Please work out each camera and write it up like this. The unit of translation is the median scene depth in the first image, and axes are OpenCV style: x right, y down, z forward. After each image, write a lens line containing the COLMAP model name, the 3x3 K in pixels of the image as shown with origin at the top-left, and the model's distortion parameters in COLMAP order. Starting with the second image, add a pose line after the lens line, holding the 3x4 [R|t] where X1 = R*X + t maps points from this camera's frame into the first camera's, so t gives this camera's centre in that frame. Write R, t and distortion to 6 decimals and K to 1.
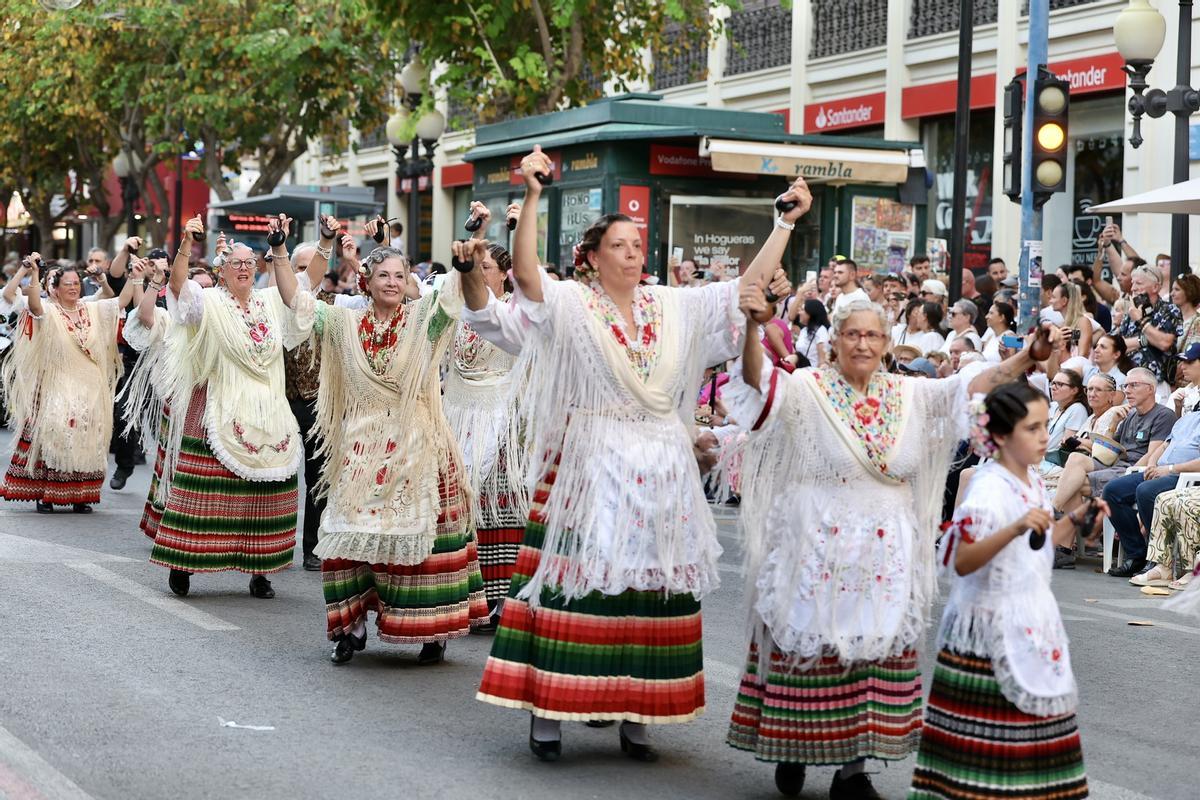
lens RADIAL K [[3171.5, 0, 598.6], [0, 3171.5, 399.4], [0, 0, 1]] dist [0.161083, 0.950492]
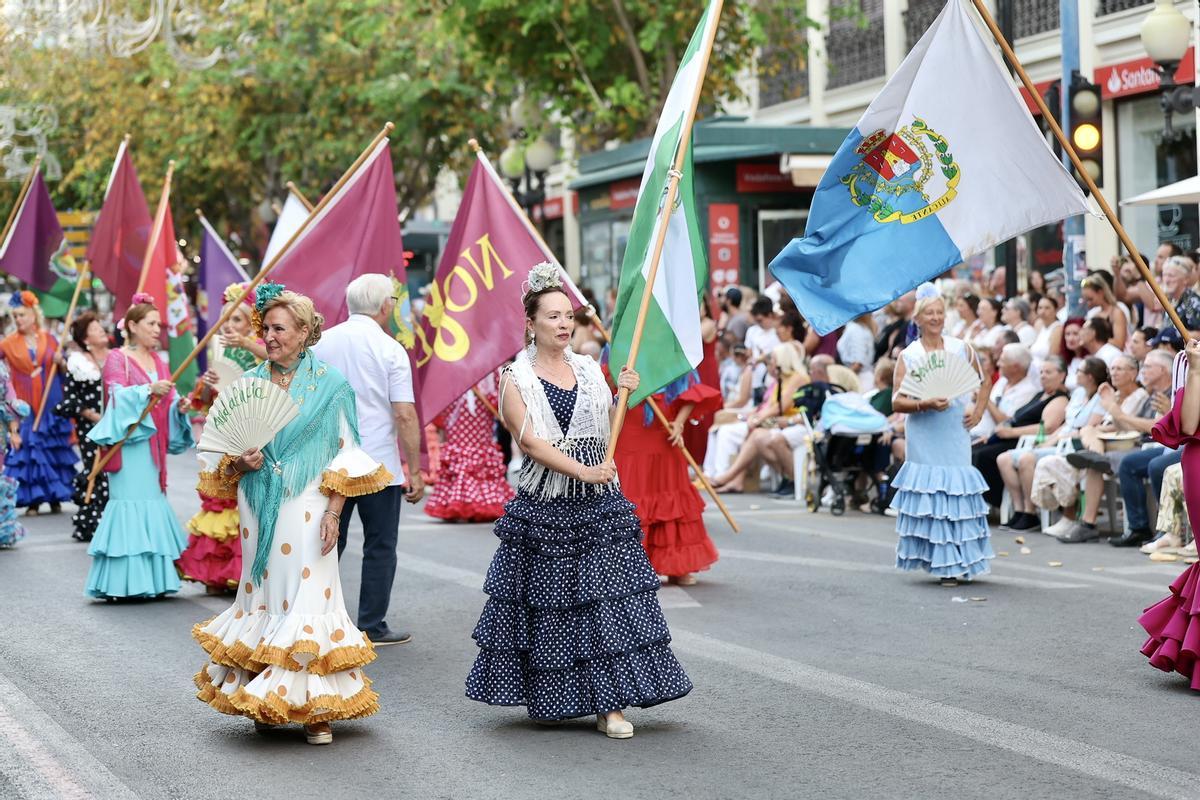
lens RADIAL K [[3171.5, 0, 598.6], [0, 3171.5, 399.4], [0, 0, 1]] dist [0.161083, 0.950492]
pose [[0.996026, -0.057396, -0.068106, 0.033579], [0.057133, 0.998350, -0.005807, 0.001104], [0.068326, 0.001892, 0.997661, -0.049212]]
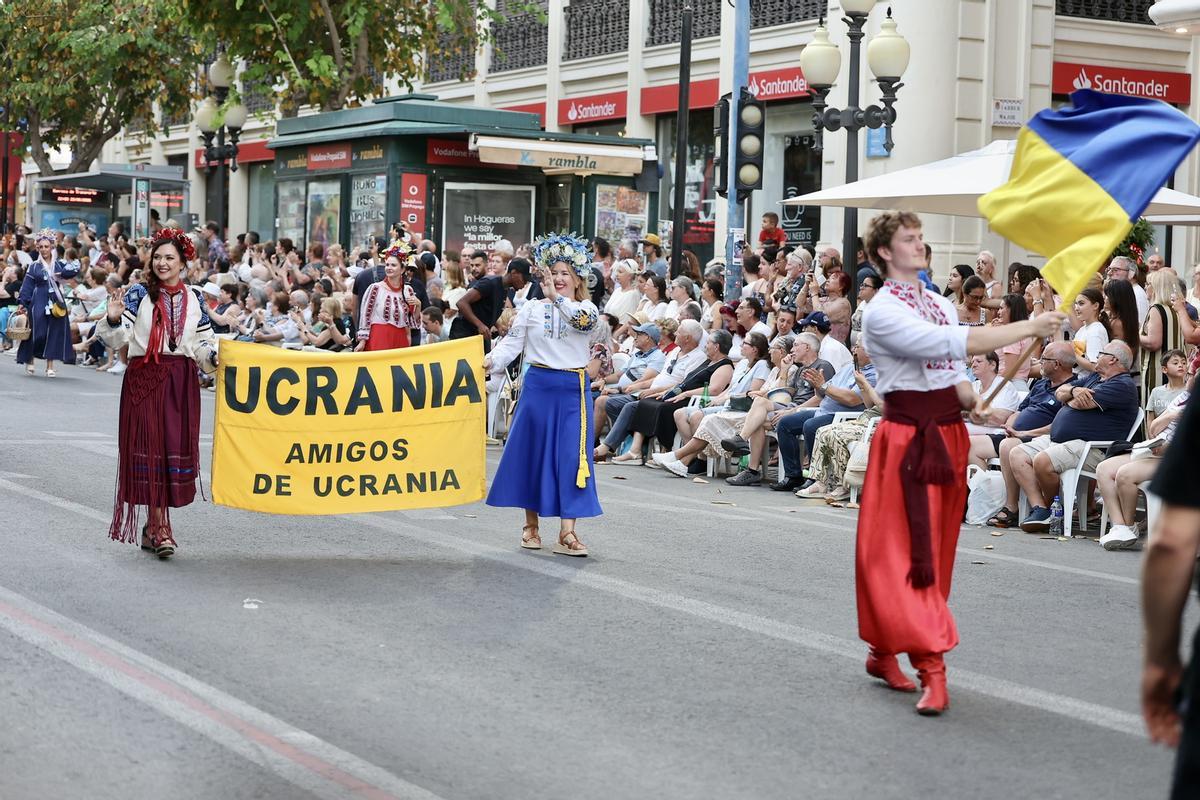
lens RADIAL K [[3171.5, 0, 598.6], [0, 3171.5, 399.4], [0, 0, 1]] dist [0.161083, 0.950492]
pose [[0.997206, 0.003254, 0.074627, -0.007291], [-0.004401, 0.999874, 0.015220, -0.000962], [-0.074568, -0.015506, 0.997095, -0.169857]]
